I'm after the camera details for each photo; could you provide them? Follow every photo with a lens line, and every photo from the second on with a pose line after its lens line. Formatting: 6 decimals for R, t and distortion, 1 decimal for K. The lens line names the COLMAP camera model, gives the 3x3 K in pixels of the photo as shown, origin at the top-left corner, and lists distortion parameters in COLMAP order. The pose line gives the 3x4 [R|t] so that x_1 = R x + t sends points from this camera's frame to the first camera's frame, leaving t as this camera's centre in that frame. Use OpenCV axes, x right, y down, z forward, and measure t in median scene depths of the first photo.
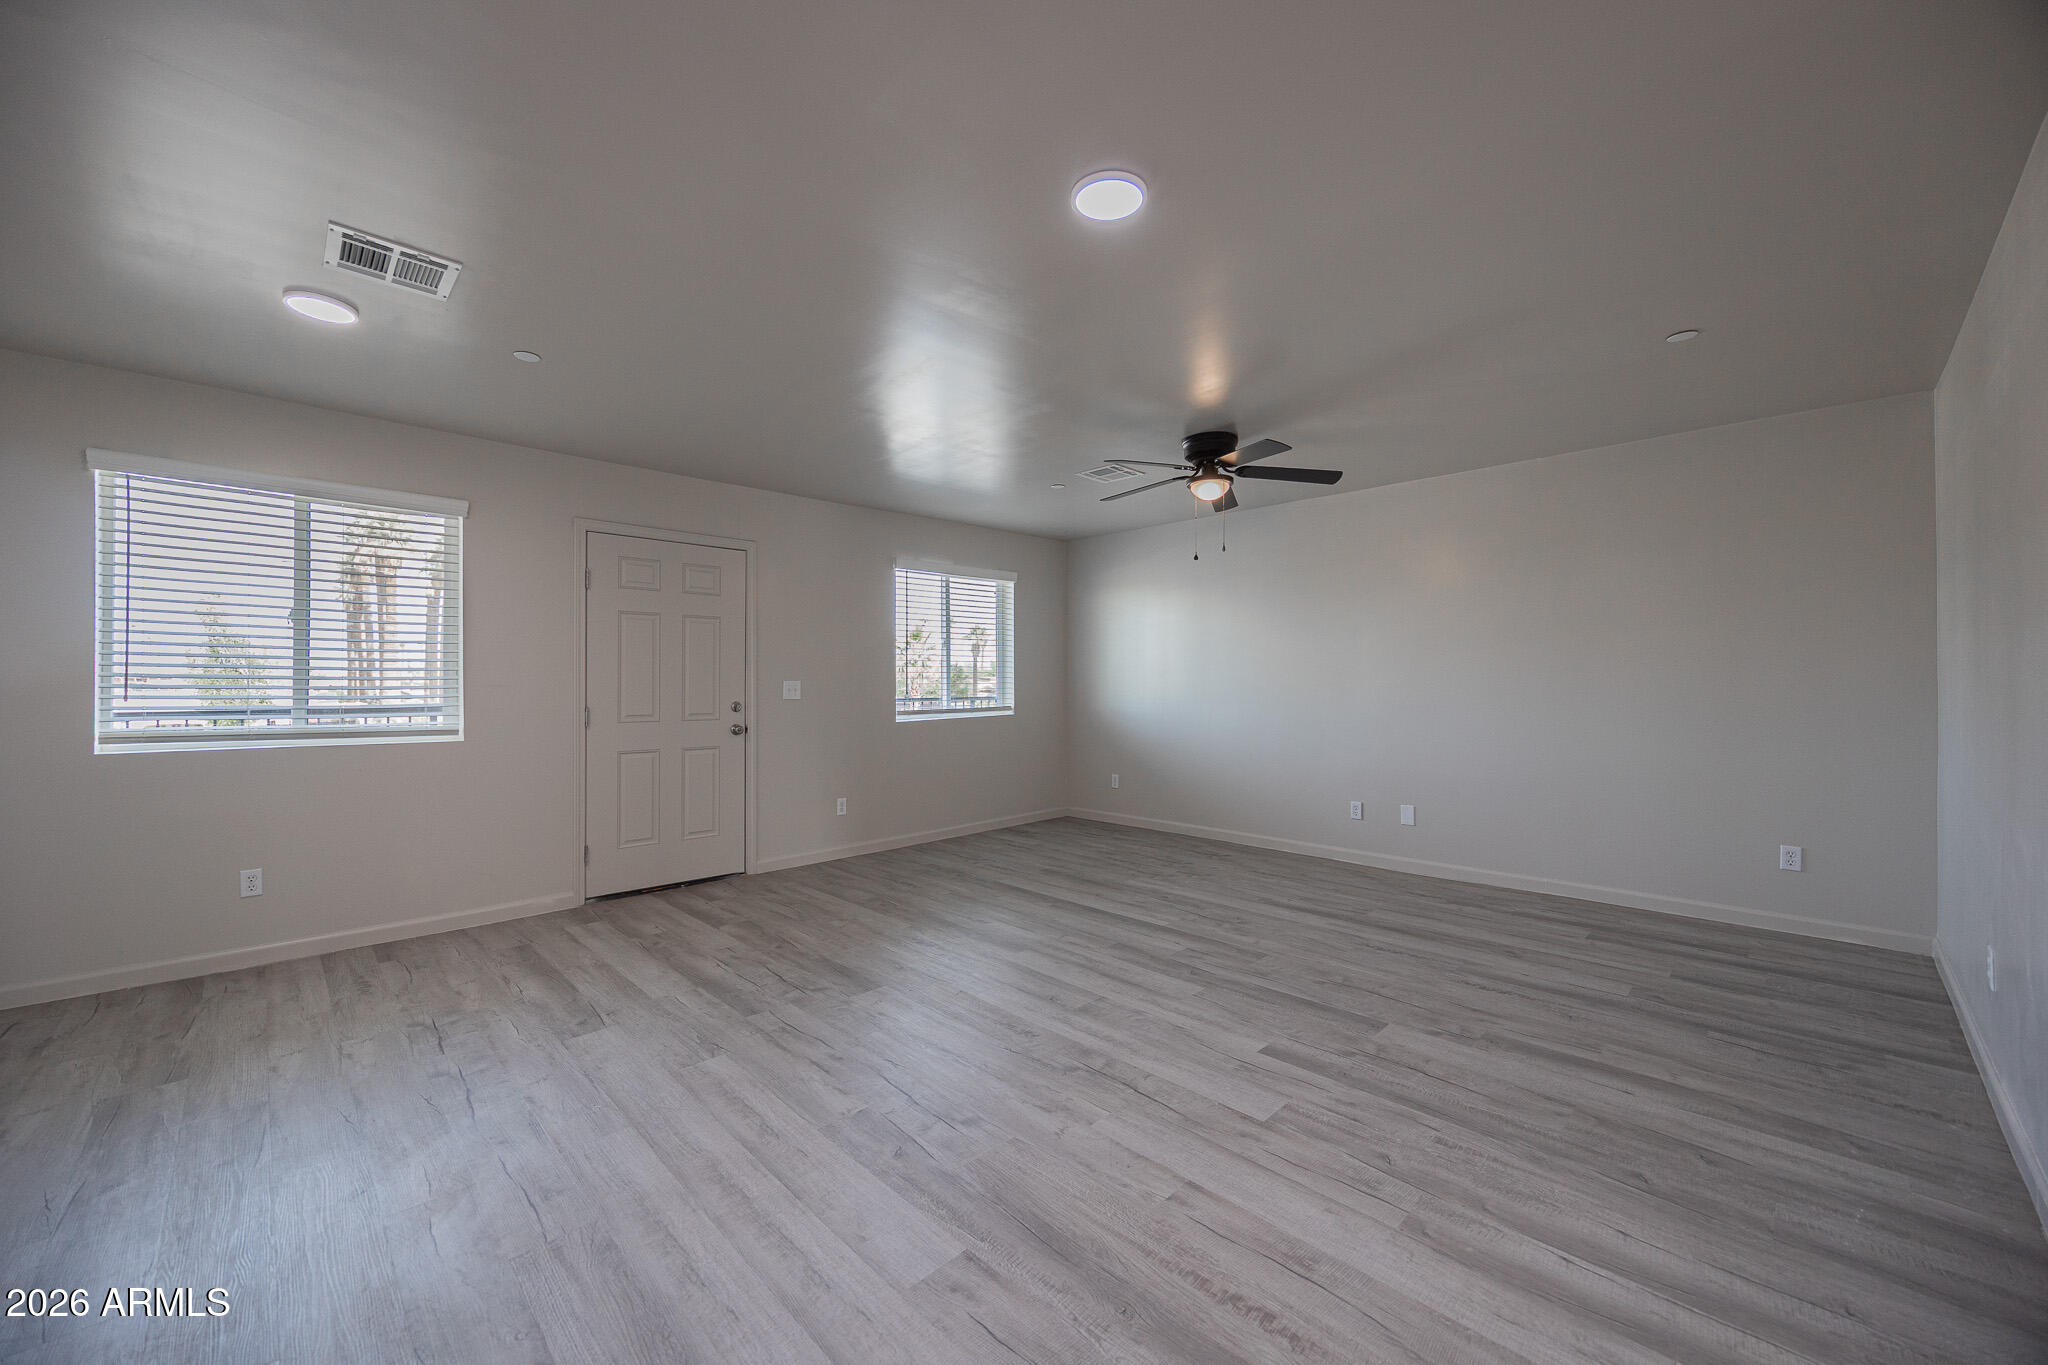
lens RADIAL K [[805.0, 0, 1024.4], [0, 805.0, 679.5], [0, 0, 1]] dist [-0.000556, 0.000490]
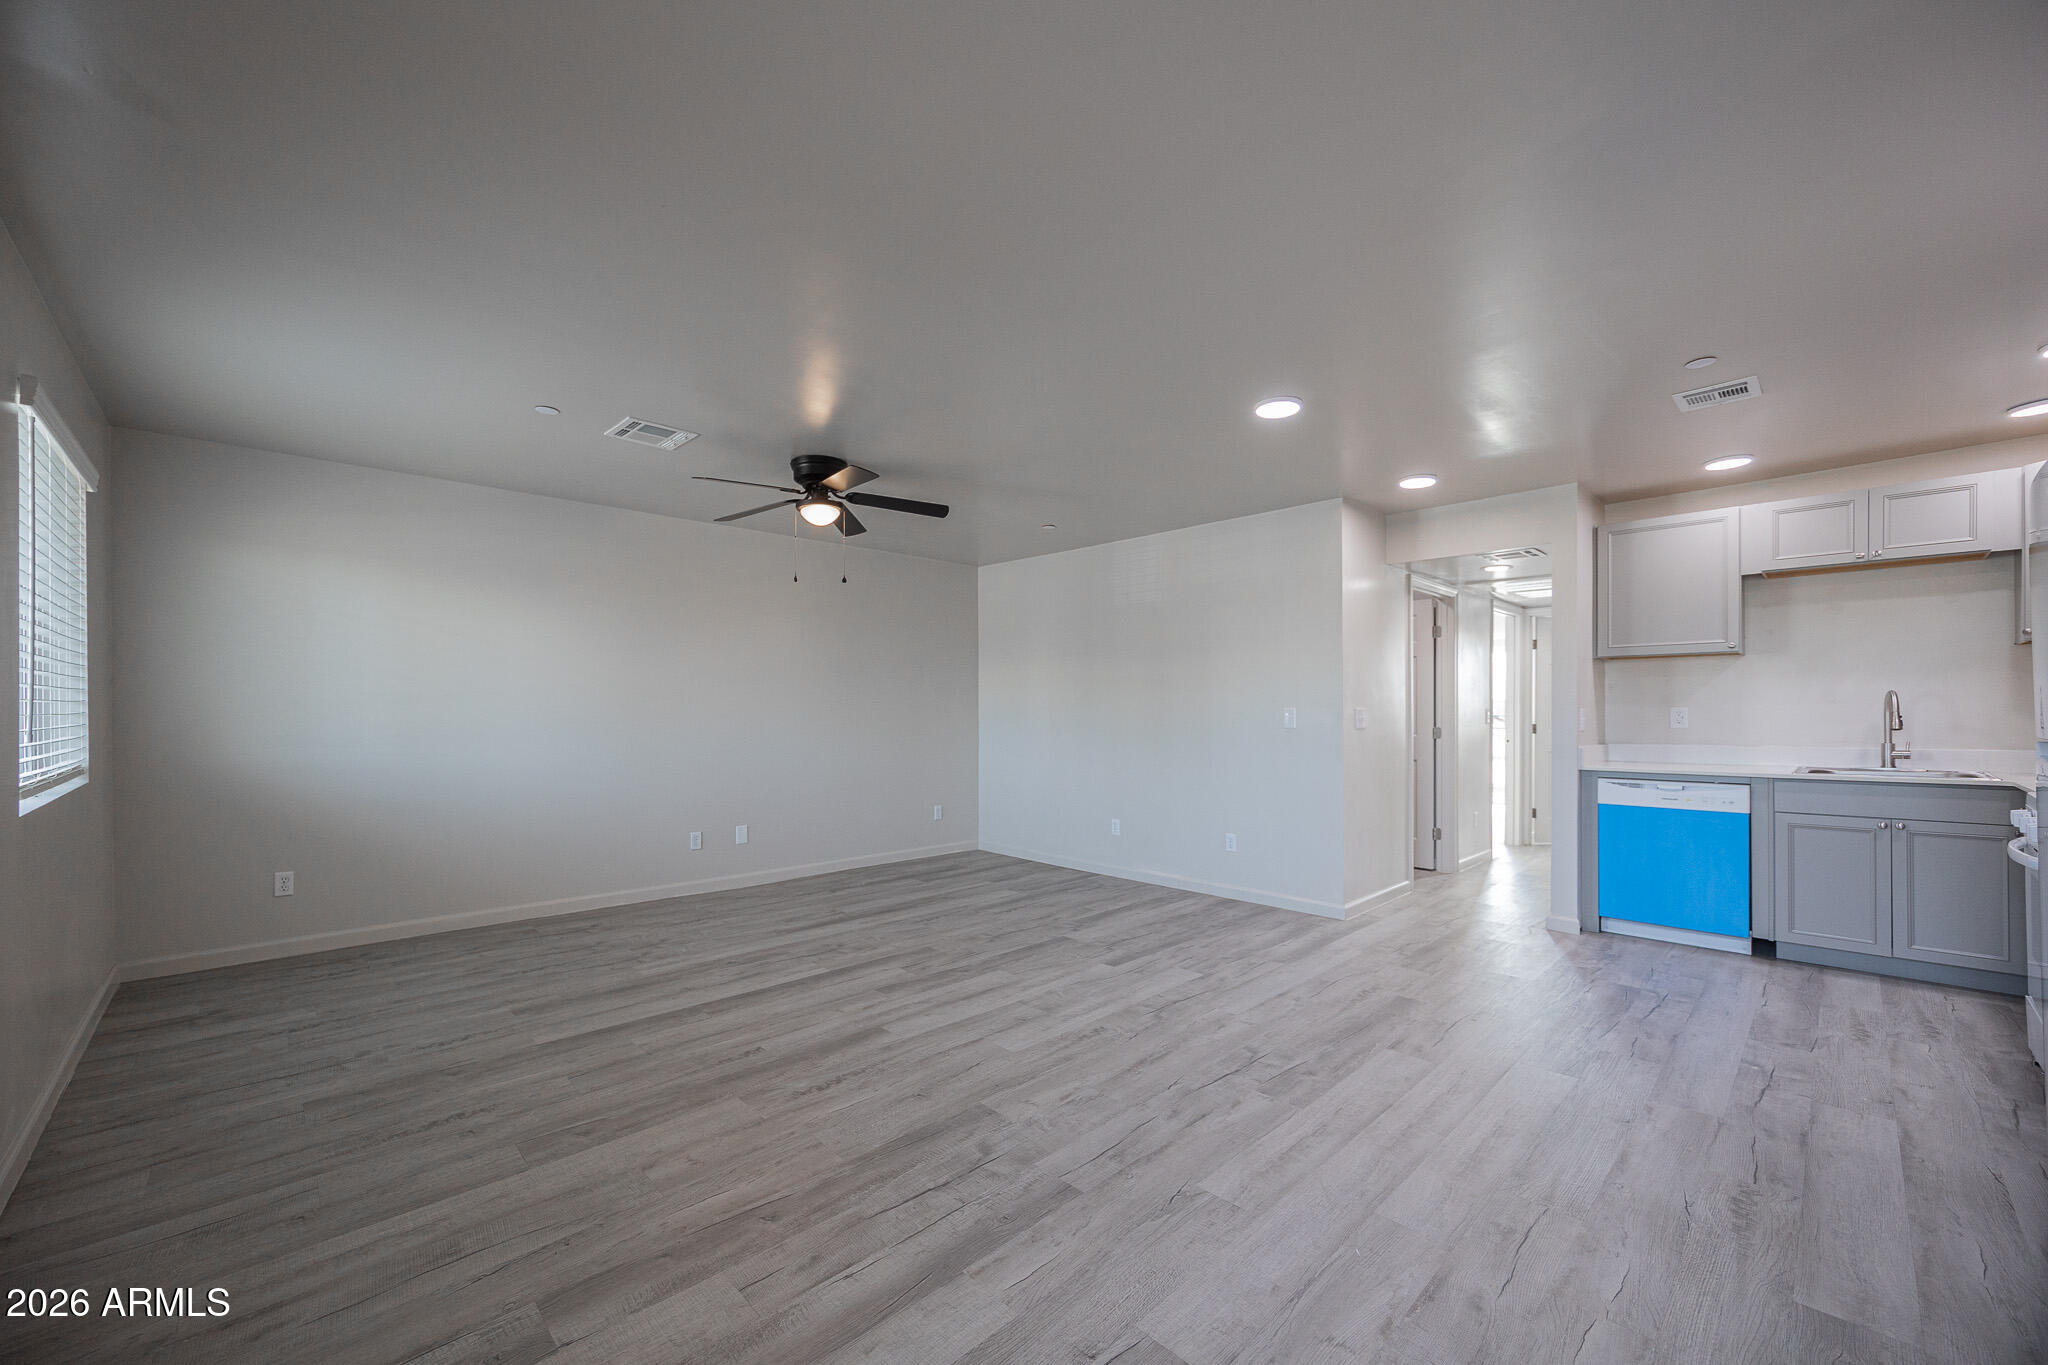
lens RADIAL K [[805.0, 0, 1028.6], [0, 805.0, 715.2], [0, 0, 1]] dist [-0.000556, 0.000490]
pose [[-0.017700, 0.001545, 0.999842, -0.916367], [-0.002671, 0.999995, -0.001592, 0.011741], [-0.999840, -0.002699, -0.017696, 0.940492]]
